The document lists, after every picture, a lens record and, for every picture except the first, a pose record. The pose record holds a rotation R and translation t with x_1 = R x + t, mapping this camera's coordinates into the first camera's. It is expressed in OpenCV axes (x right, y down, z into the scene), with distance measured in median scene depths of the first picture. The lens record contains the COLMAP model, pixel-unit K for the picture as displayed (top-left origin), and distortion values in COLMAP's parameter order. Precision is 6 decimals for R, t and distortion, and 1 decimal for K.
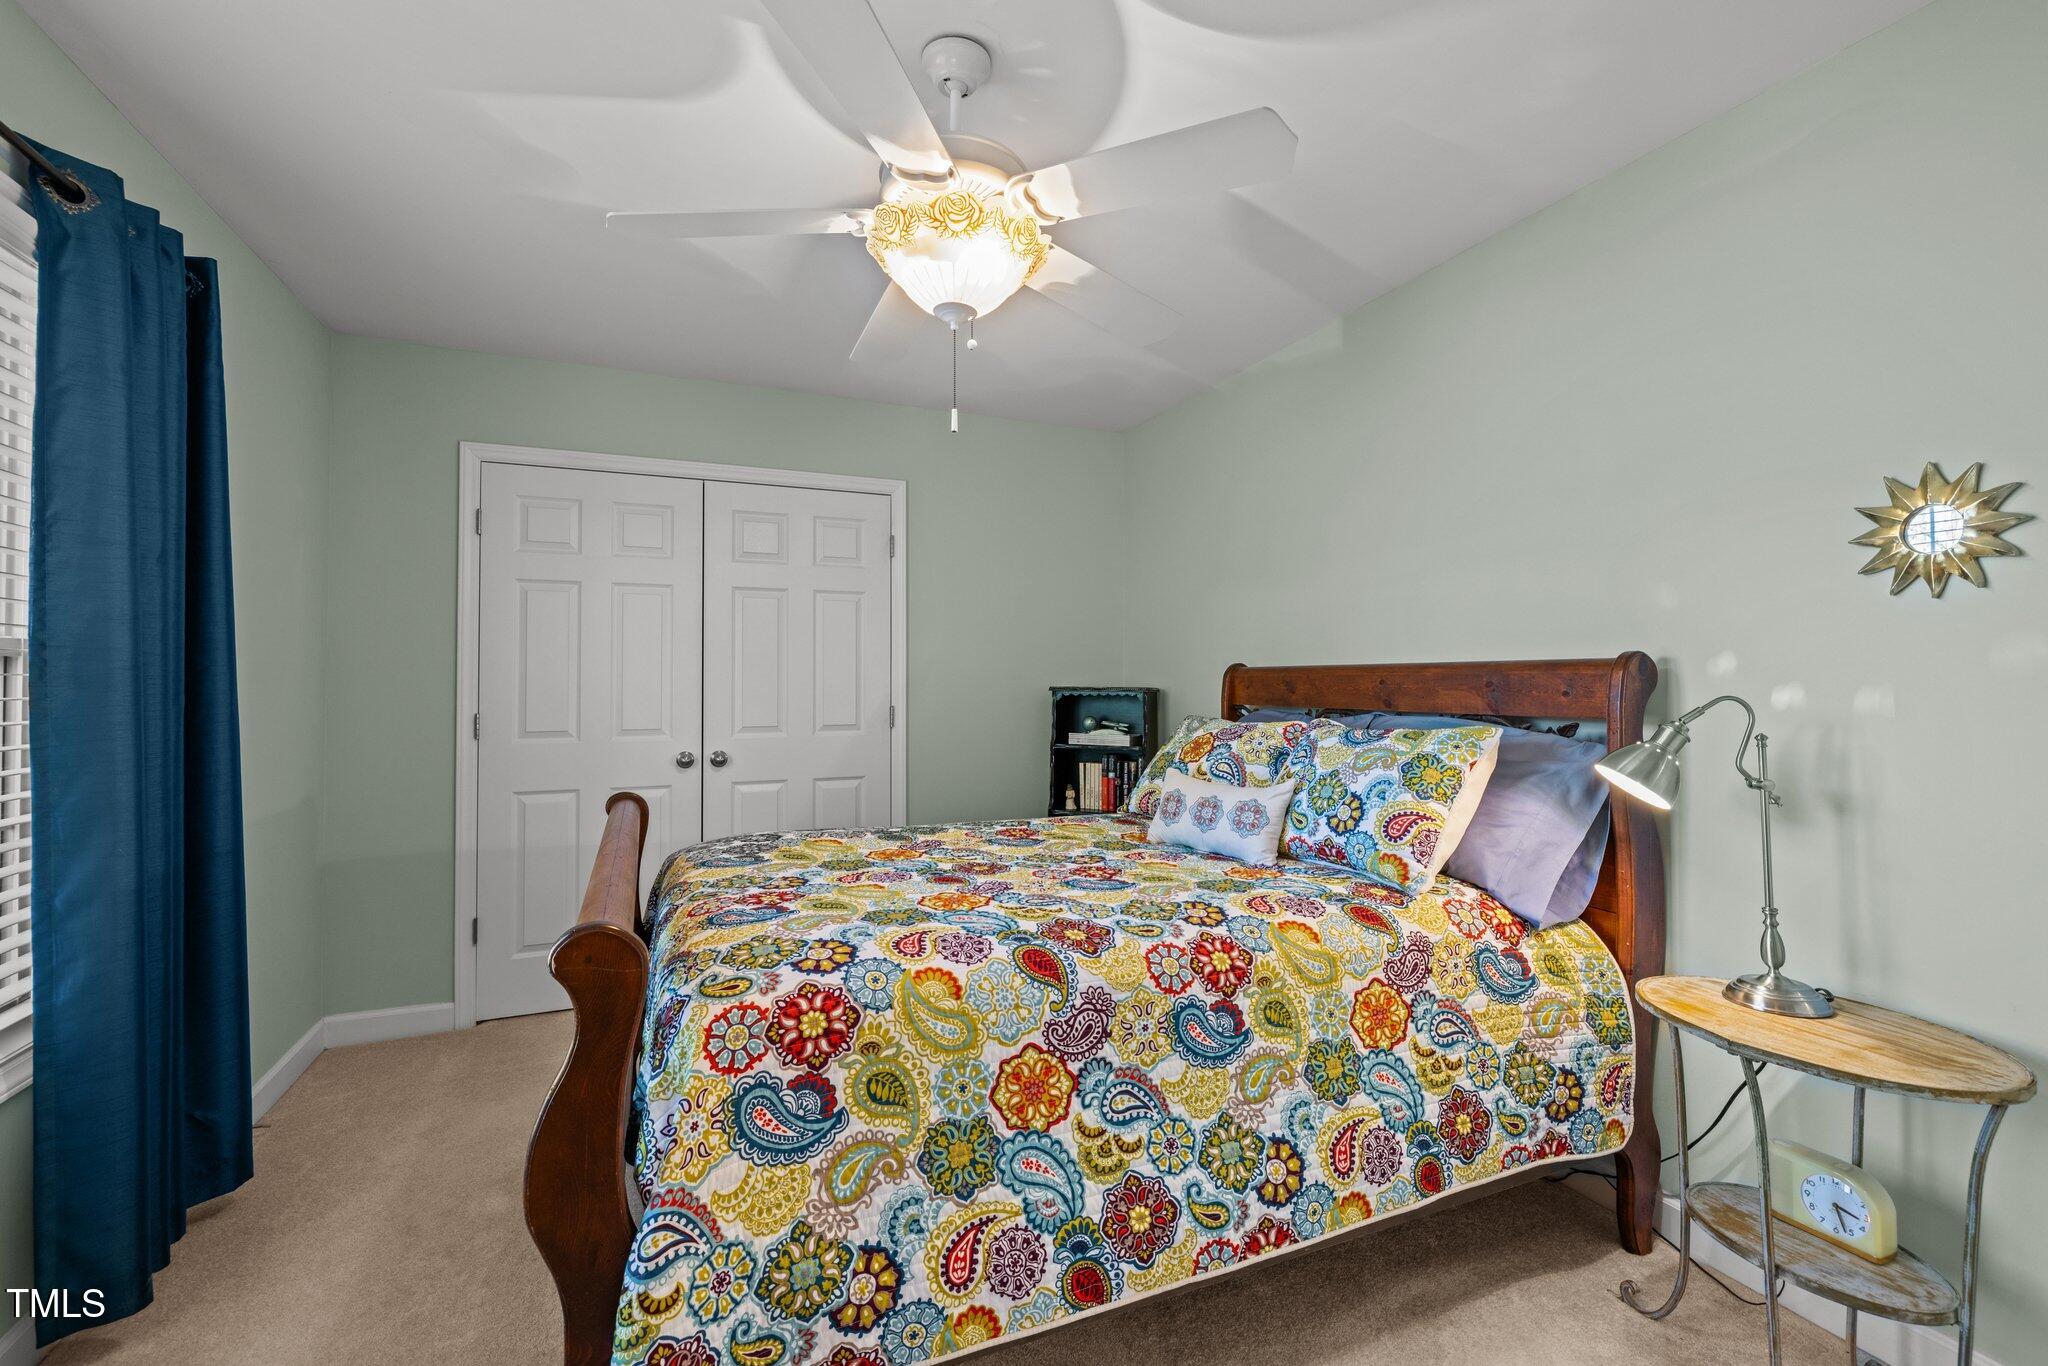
lens RADIAL K [[868.3, 0, 1024.0], [0, 868.3, 683.0], [0, 0, 1]] dist [-0.015663, 0.000194]
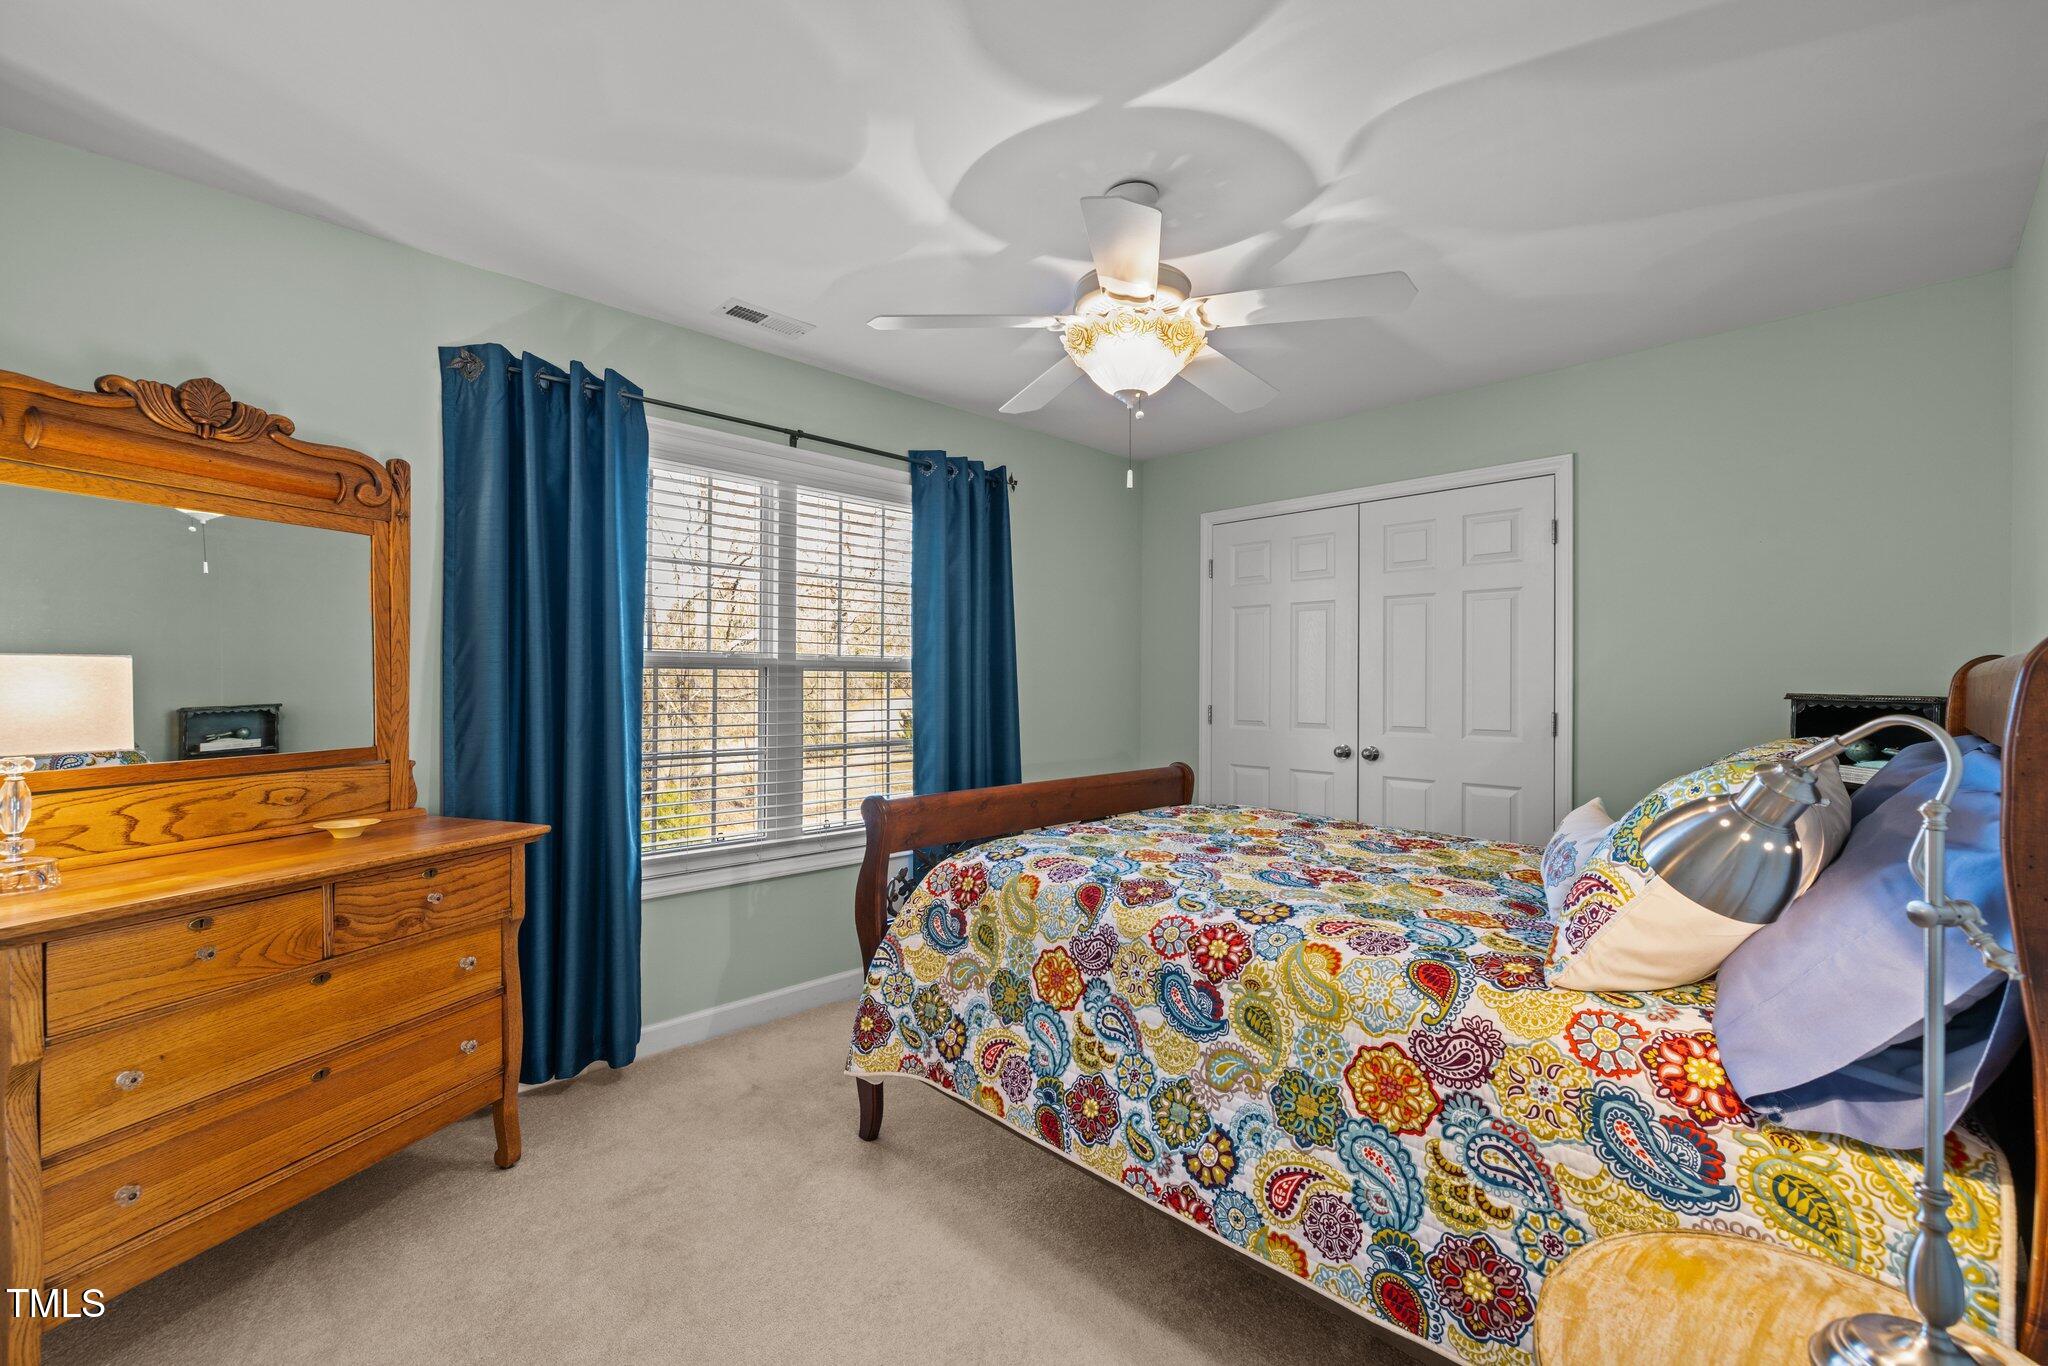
lens RADIAL K [[846.1, 0, 1114.7], [0, 846.1, 712.0], [0, 0, 1]] dist [-0.025984, 0.000481]
pose [[0.411023, 0.035793, -0.910922, 0.979788], [0.001318, 0.999205, 0.039857, -0.005815], [0.911624, -0.017583, 0.410649, 0.420567]]
